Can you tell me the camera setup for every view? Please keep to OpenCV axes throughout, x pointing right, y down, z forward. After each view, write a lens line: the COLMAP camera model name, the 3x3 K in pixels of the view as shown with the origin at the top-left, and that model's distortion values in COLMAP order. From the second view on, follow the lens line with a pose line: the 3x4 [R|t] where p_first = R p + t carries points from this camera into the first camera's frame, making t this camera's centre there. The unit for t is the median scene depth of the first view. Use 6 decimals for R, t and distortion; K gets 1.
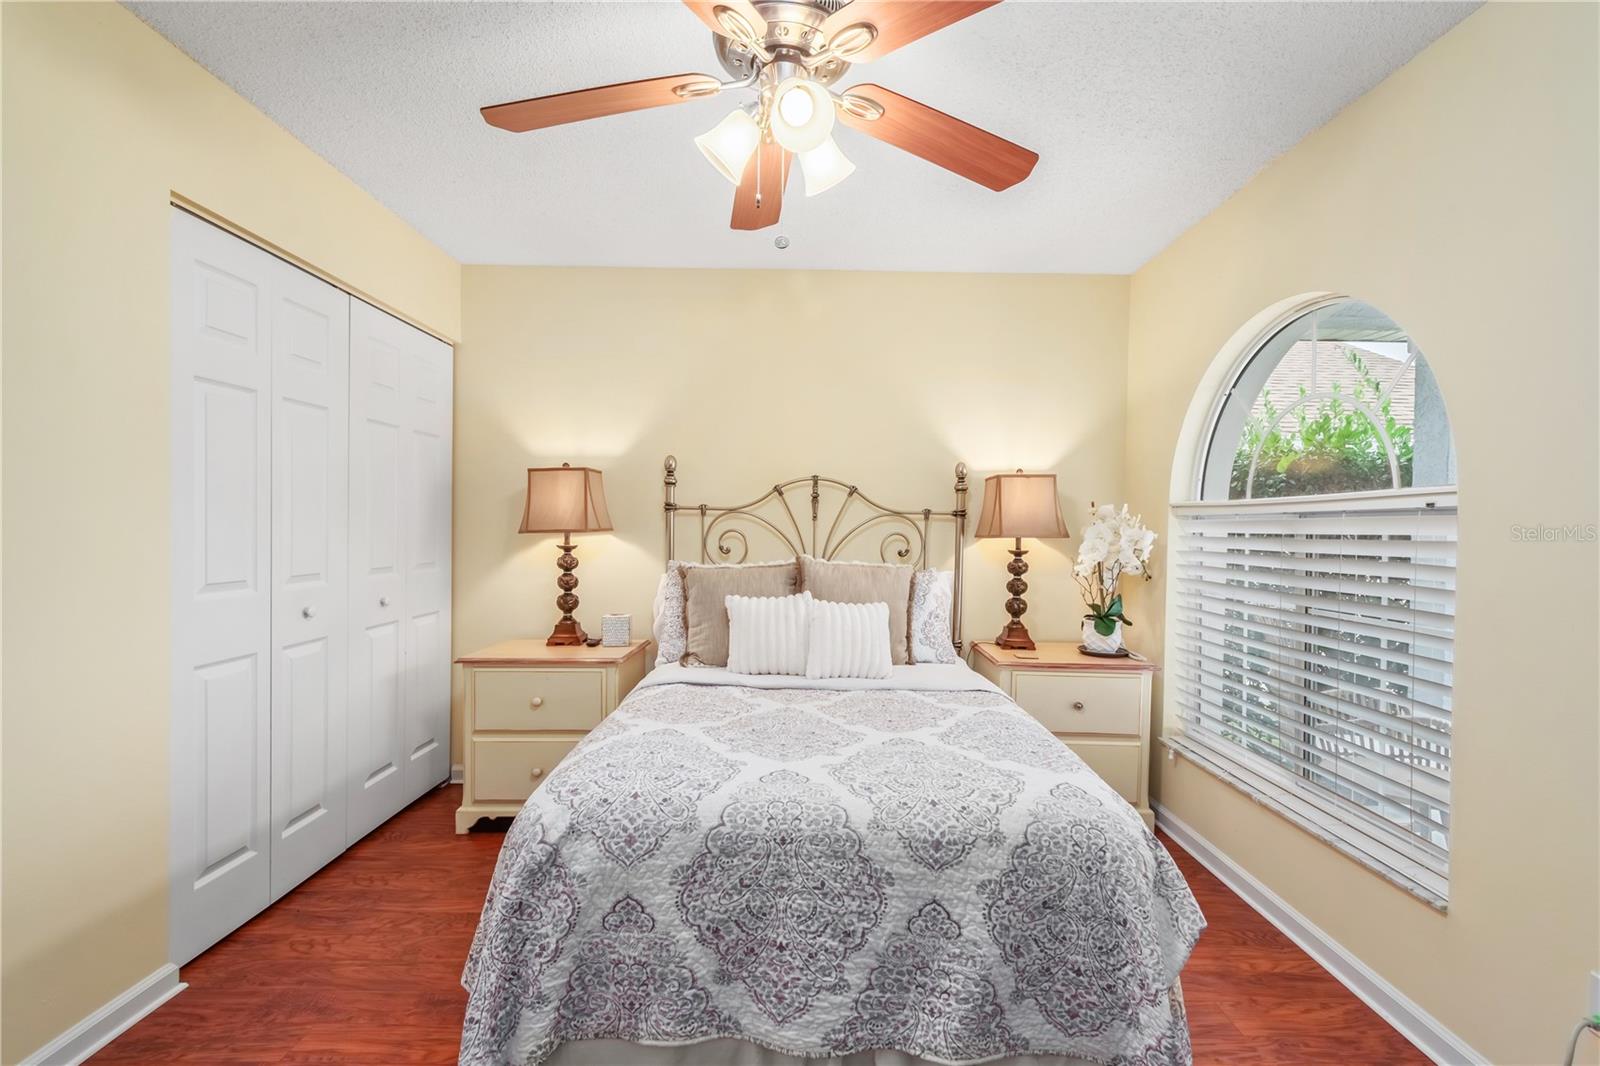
lens RADIAL K [[714.2, 0, 810.2], [0, 714.2, 534.1], [0, 0, 1]] dist [0.003409, 0.000359]
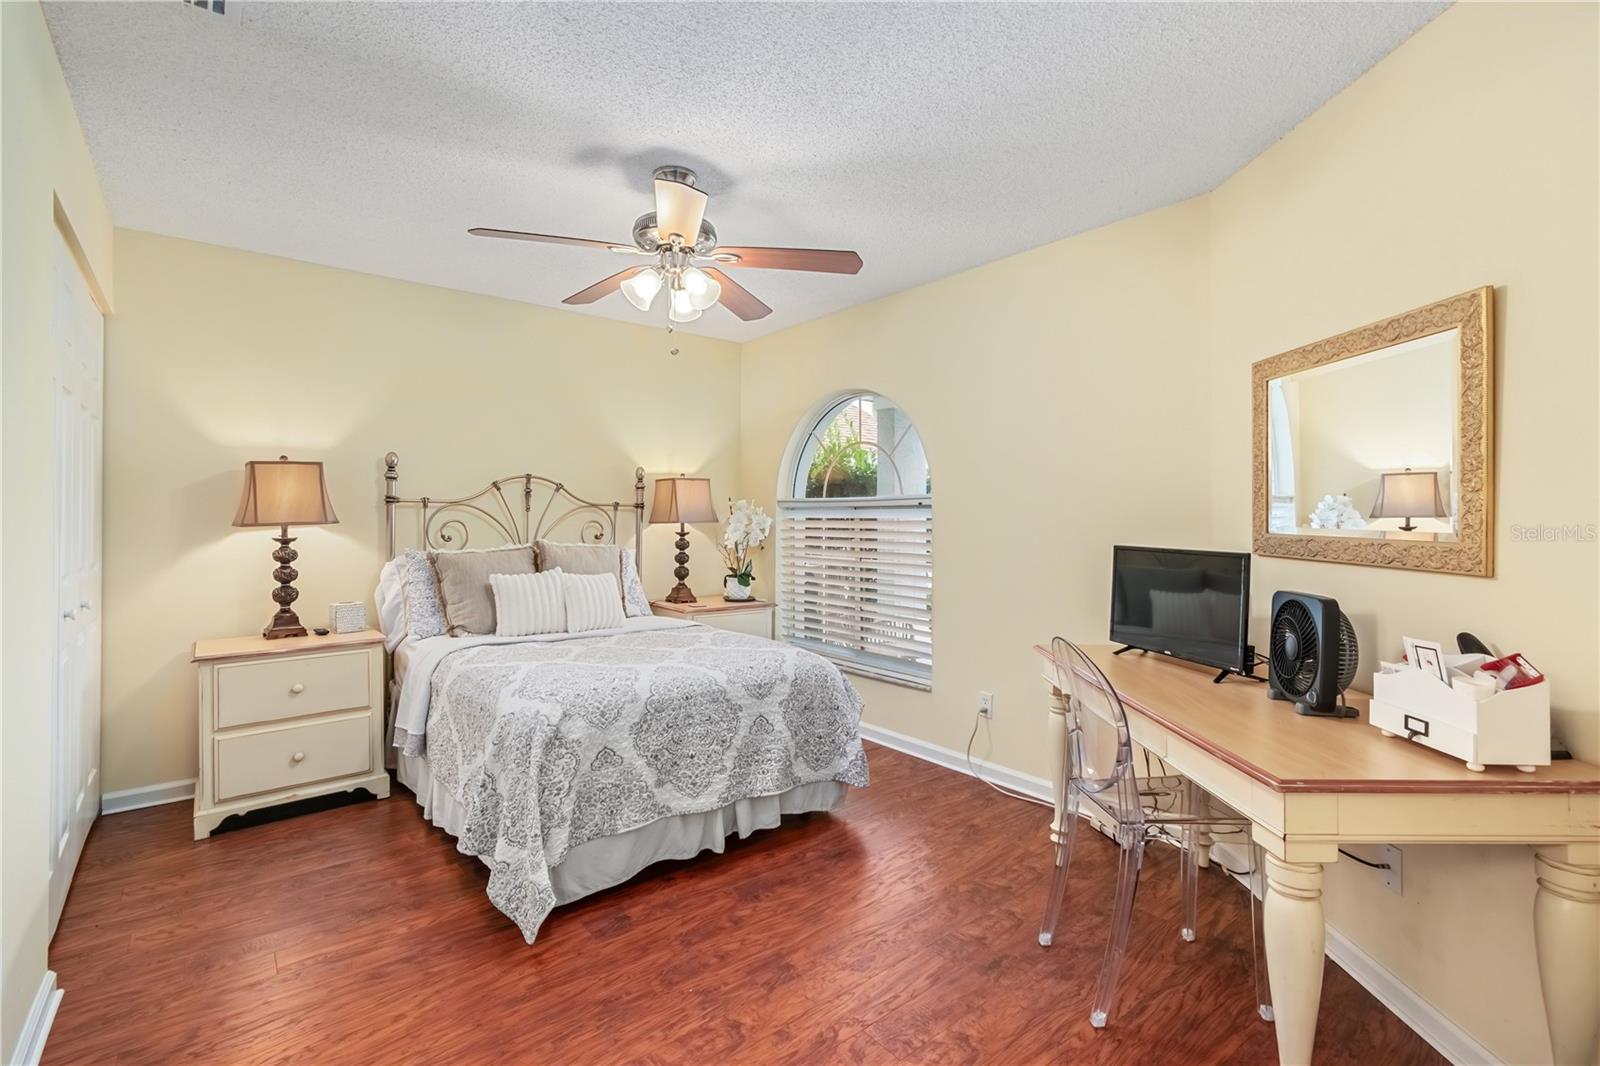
lens RADIAL K [[726.7, 0, 807.0], [0, 726.7, 512.5], [0, 0, 1]] dist [0.002693, 0.000235]
pose [[0.774733, -0.006751, 0.632253, -0.487085], [0.014607, 0.999867, -0.007222, -0.001994], [-0.632120, 0.014830, 0.774728, -0.293402]]
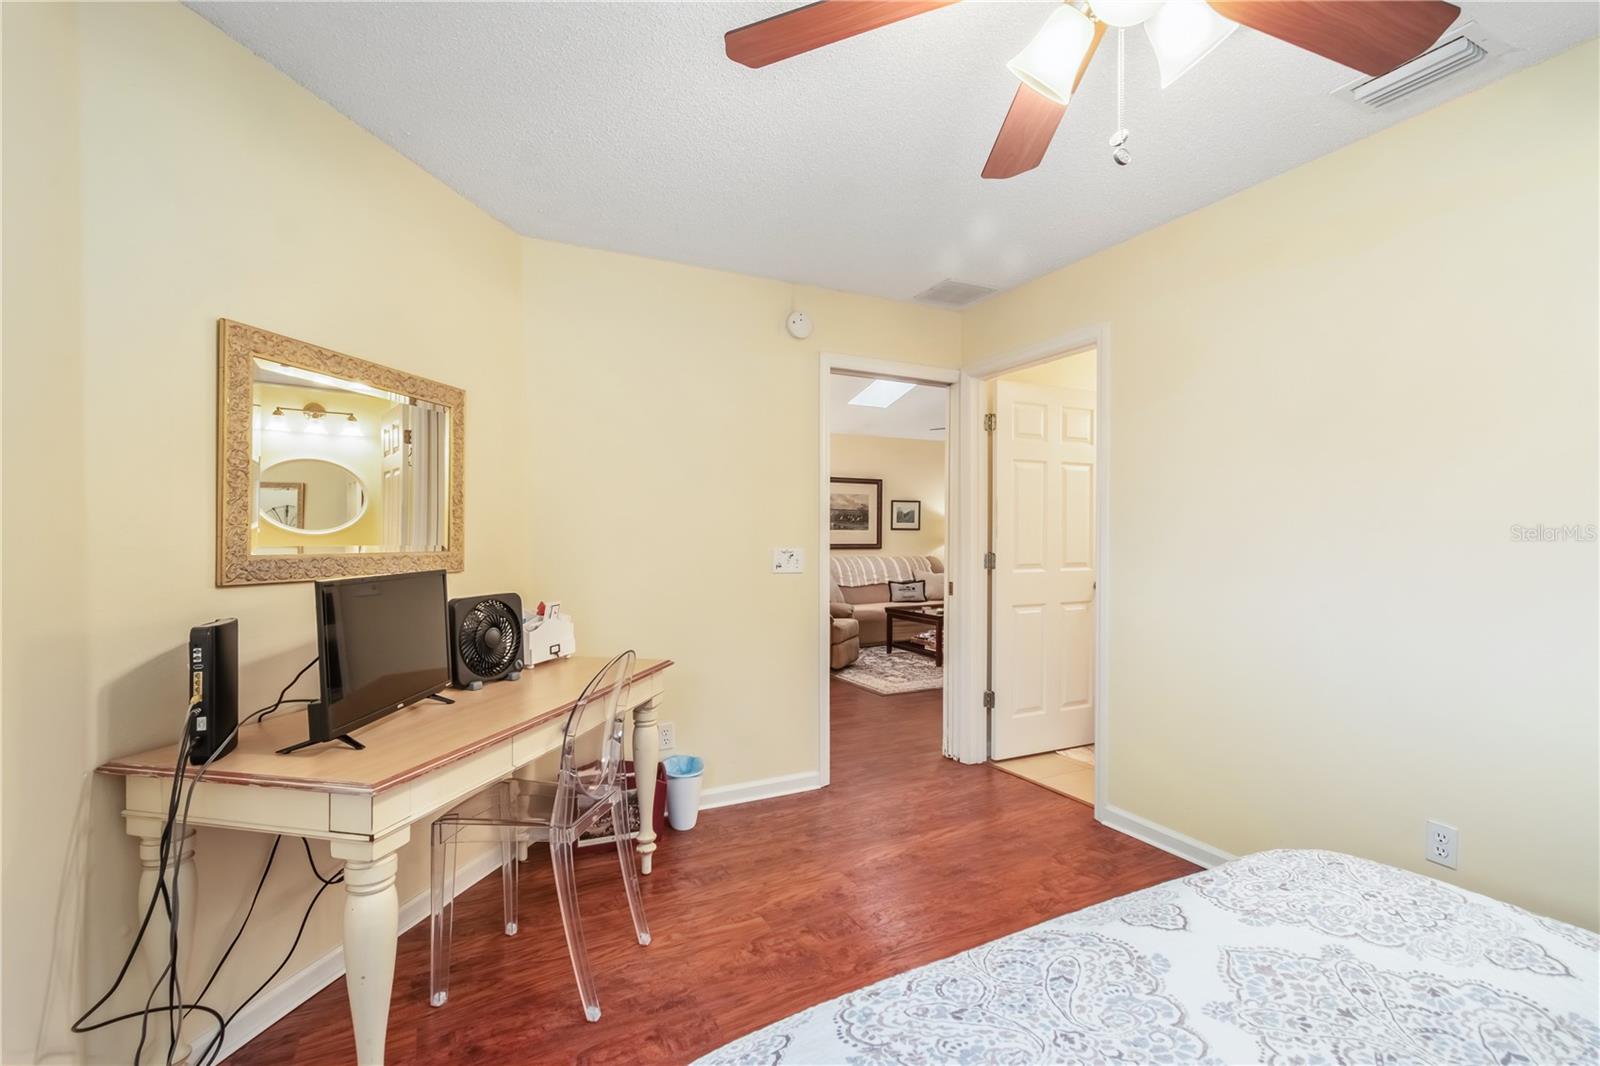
lens RADIAL K [[714.2, 0, 810.2], [0, 714.2, 534.1], [0, 0, 1]] dist [0.003409, 0.000359]
pose [[-0.891591, -0.010263, -0.452726, 0.314908], [-0.013216, 0.999907, 0.003360, -0.004376], [0.452649, 0.008979, -0.891643, 0.828136]]
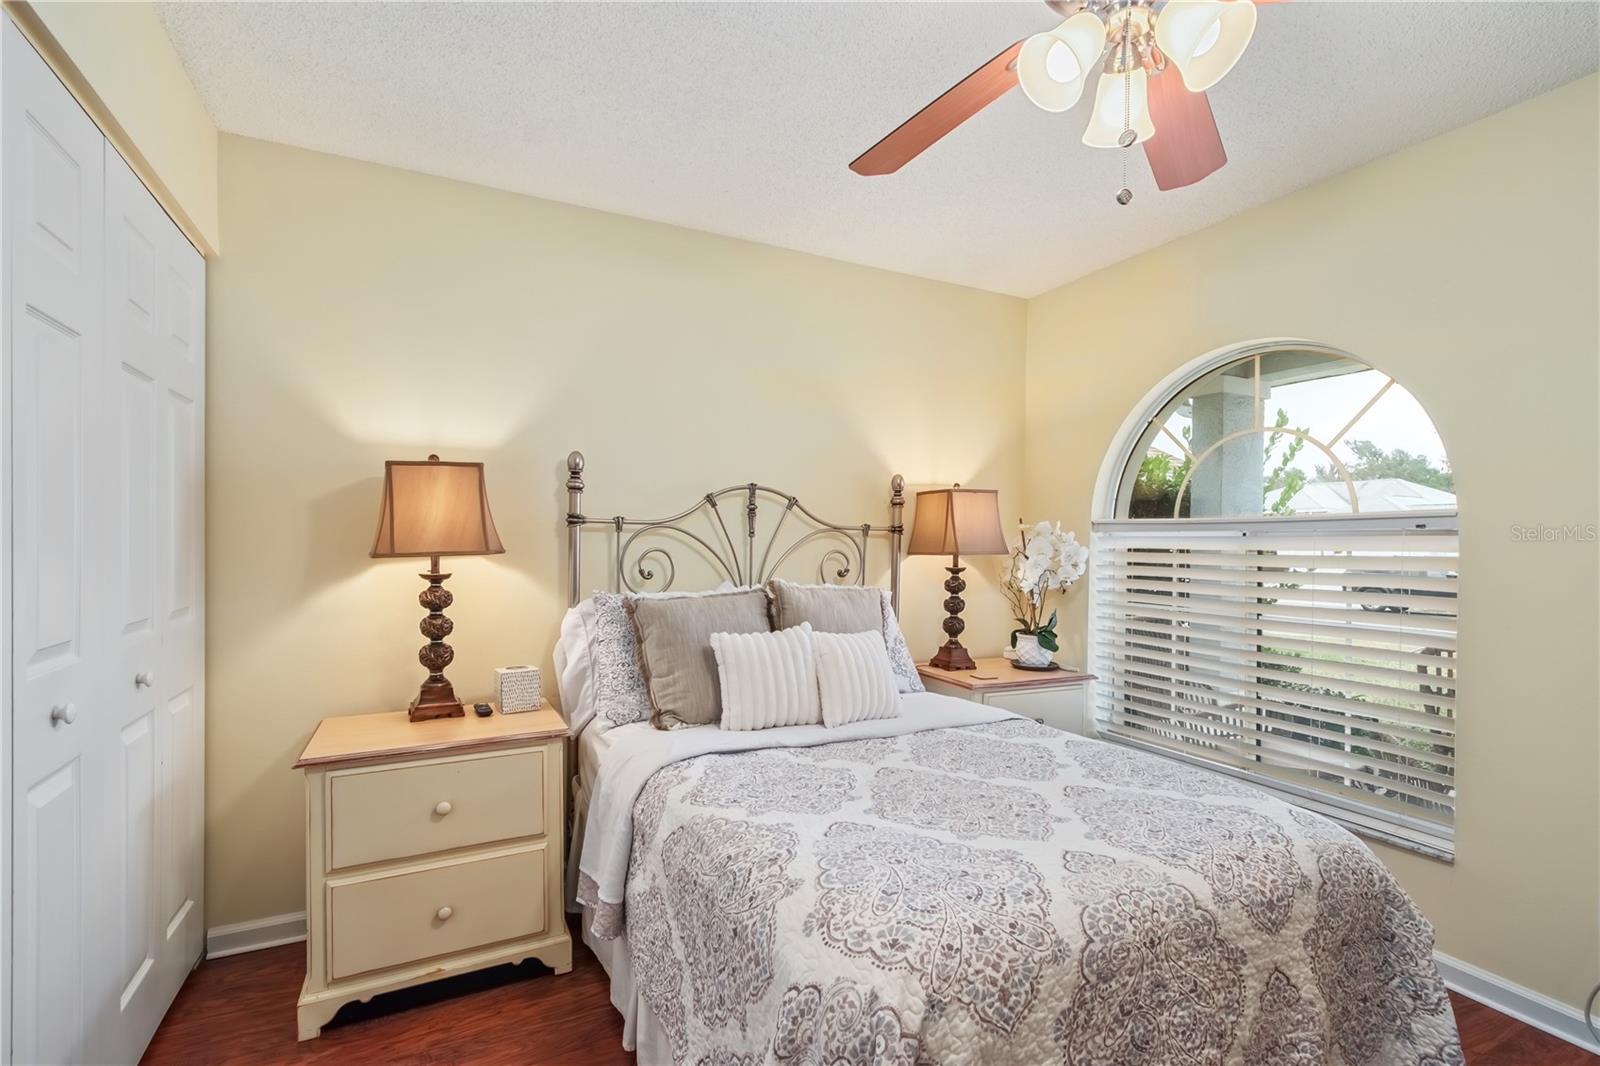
lens RADIAL K [[741.2, 0, 808.5], [0, 741.2, 546.0], [0, 0, 1]] dist [0.001679, -0.000198]
pose [[0.892794, -0.007407, 0.450405, -0.397515], [0.007615, 0.999970, 0.001350, -0.010940], [-0.450402, 0.002225, 0.892823, 0.226144]]
